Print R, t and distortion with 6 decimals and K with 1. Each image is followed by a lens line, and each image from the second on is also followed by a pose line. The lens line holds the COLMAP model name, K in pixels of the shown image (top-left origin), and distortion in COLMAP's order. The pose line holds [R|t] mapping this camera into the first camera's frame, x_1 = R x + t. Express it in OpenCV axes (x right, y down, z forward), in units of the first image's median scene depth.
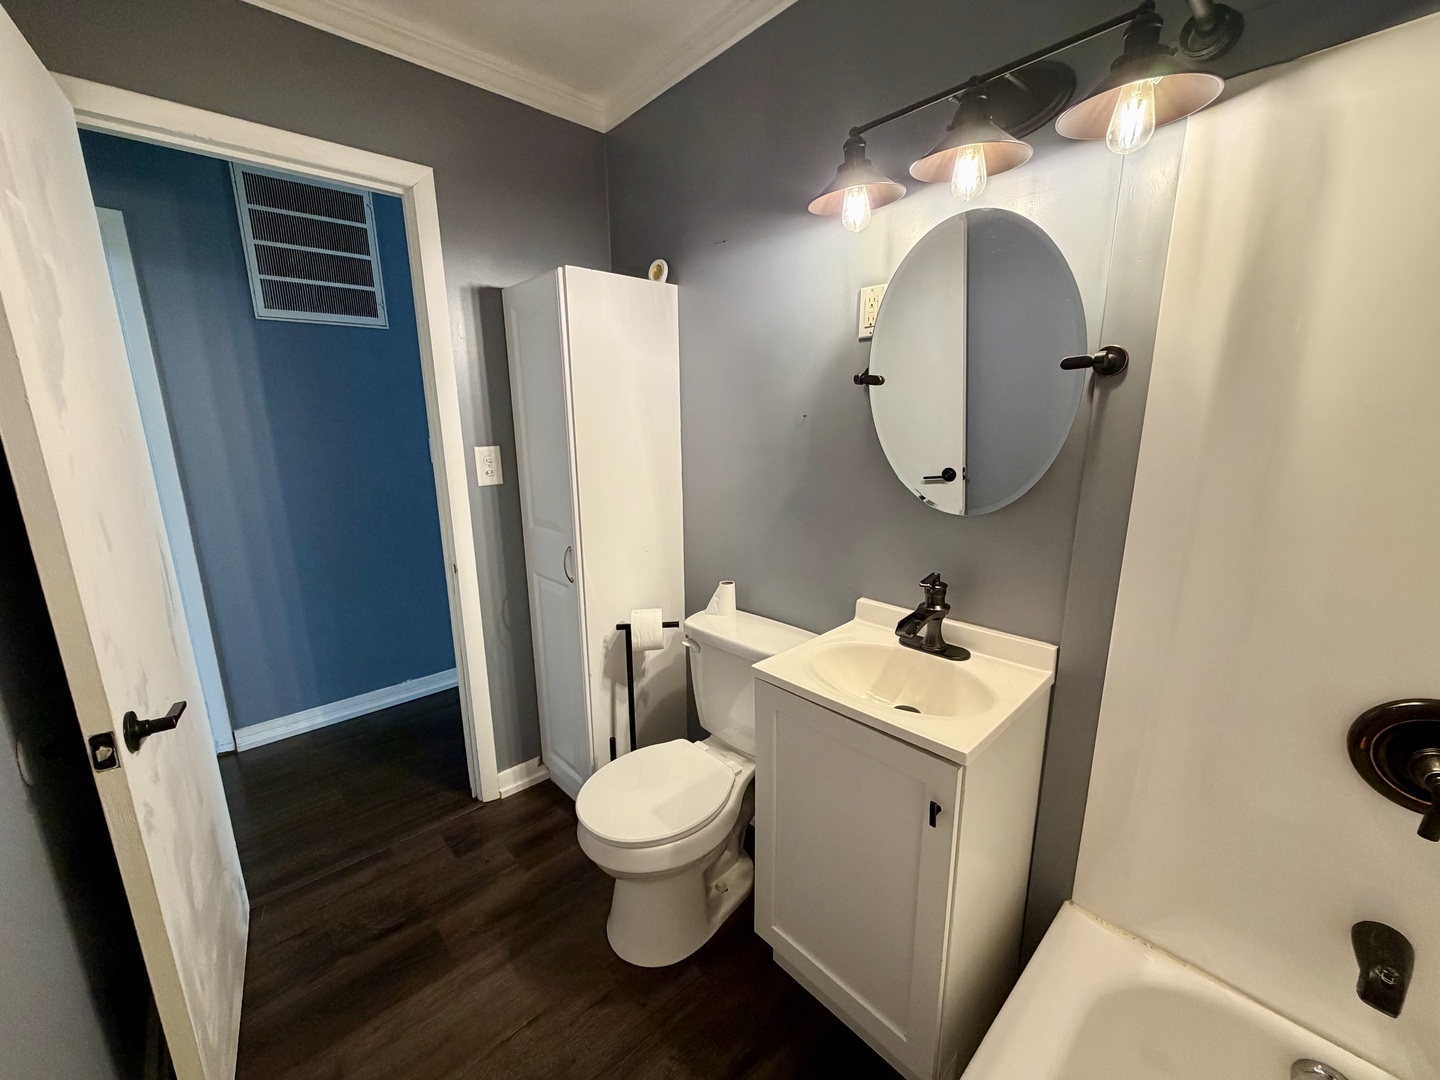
lens RADIAL K [[568.8, 0, 722.2], [0, 568.8, 543.3], [0, 0, 1]] dist [0.000110, -0.001170]
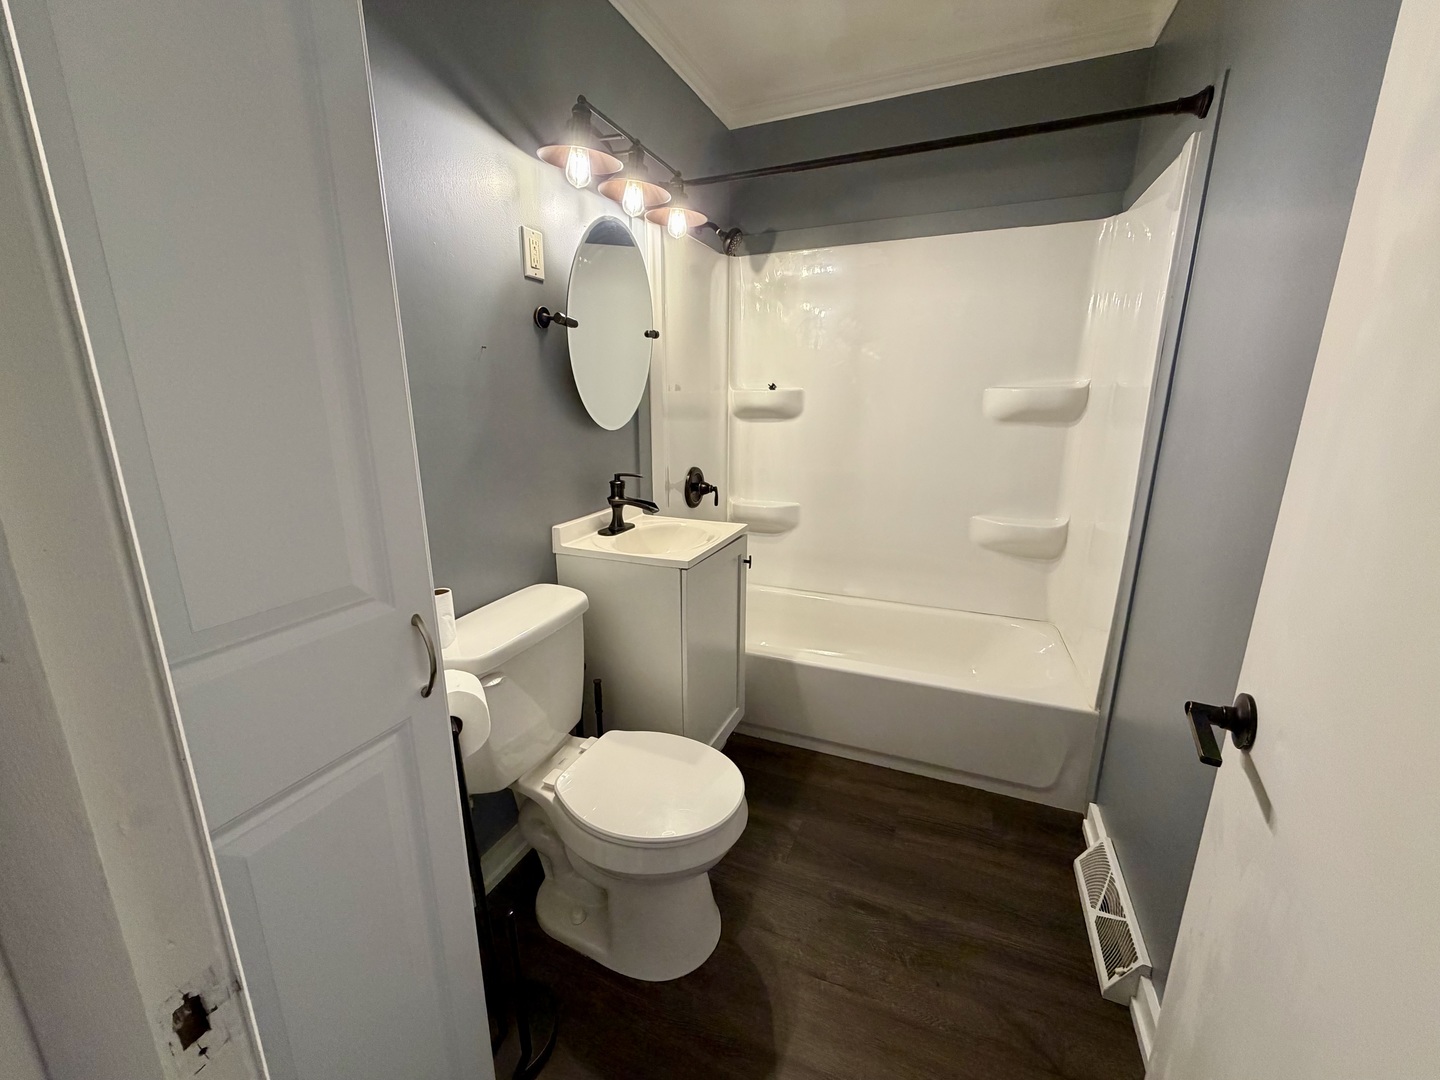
lens RADIAL K [[568.8, 0, 721.2], [0, 568.8, 532.2], [0, 0, 1]] dist [0.000110, -0.001170]
pose [[-0.418384, -0.206561, 0.884470, -0.934995], [0.199547, 0.929099, 0.311376, -0.182827], [-0.886079, 0.306769, -0.347502, 1.215077]]
